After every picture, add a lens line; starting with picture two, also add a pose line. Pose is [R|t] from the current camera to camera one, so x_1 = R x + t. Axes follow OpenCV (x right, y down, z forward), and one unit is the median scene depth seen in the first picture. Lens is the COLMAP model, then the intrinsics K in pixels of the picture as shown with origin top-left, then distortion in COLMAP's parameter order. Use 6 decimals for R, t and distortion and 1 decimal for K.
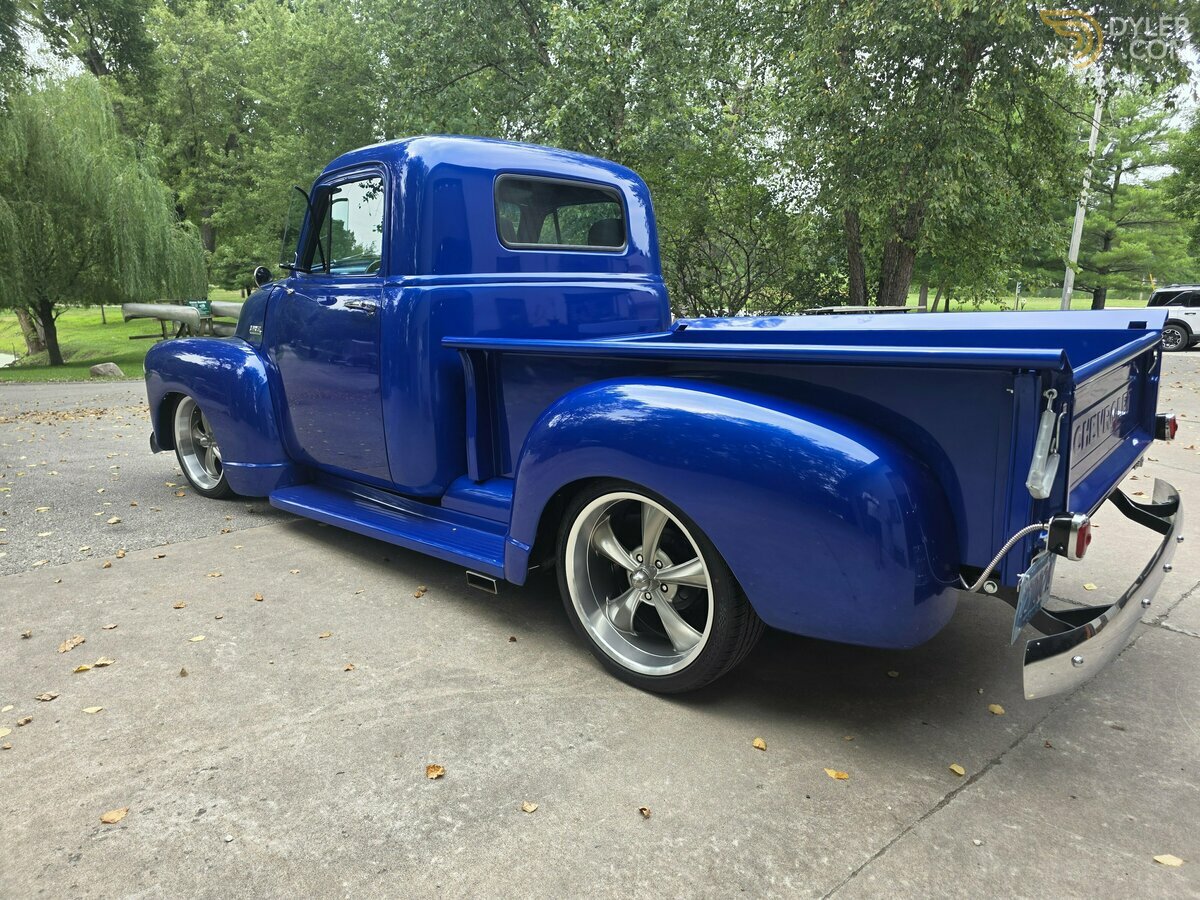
lens RADIAL K [[809.9, 0, 611.3], [0, 809.9, 443.3], [0, 0, 1]] dist [0.064732, -0.067249]
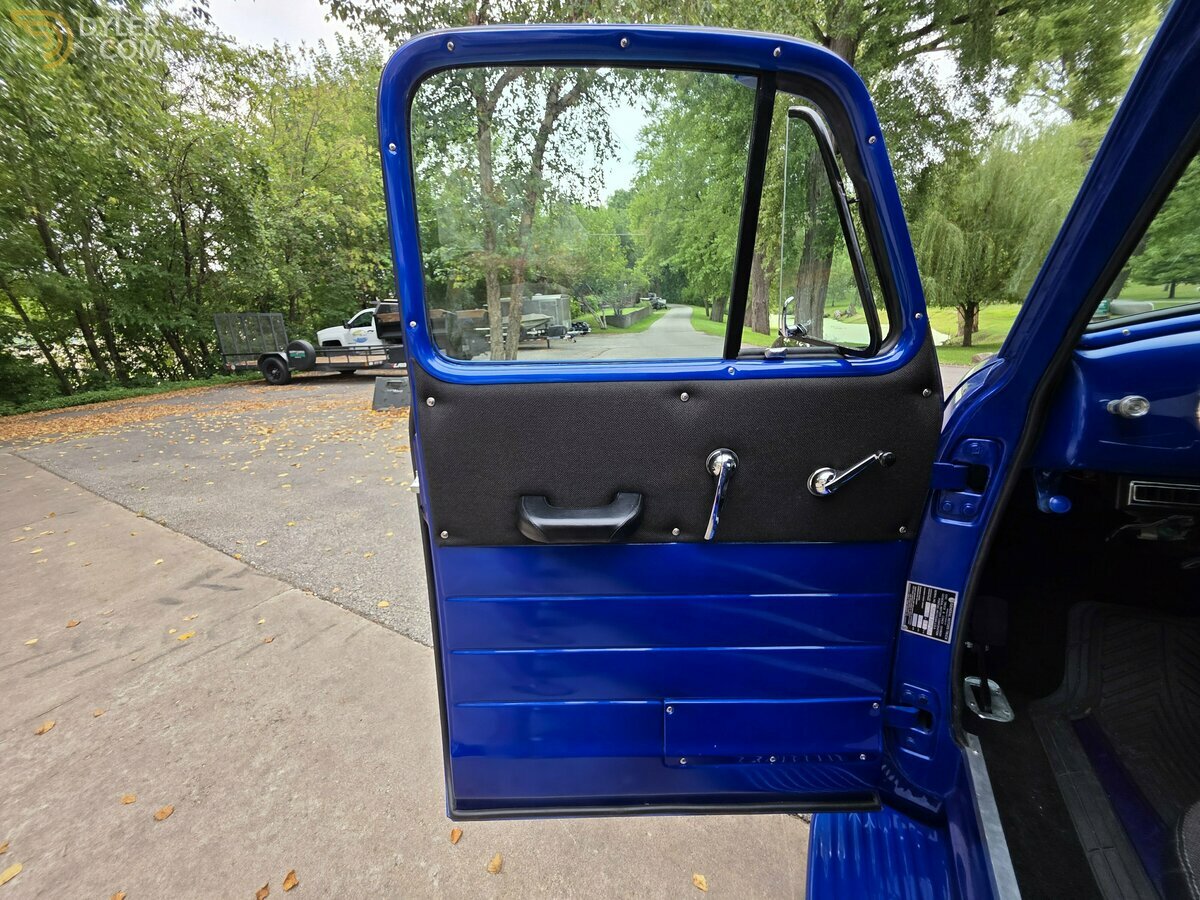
lens RADIAL K [[484.3, 0, 605.0], [0, 484.3, 445.8], [0, 0, 1]] dist [0.000715, -0.000472]
pose [[0.309115, 0.256013, -0.915918, -0.036687], [-0.139063, 0.964901, 0.222772, -0.028962], [0.940802, 0.058508, 0.333868, 0.120854]]
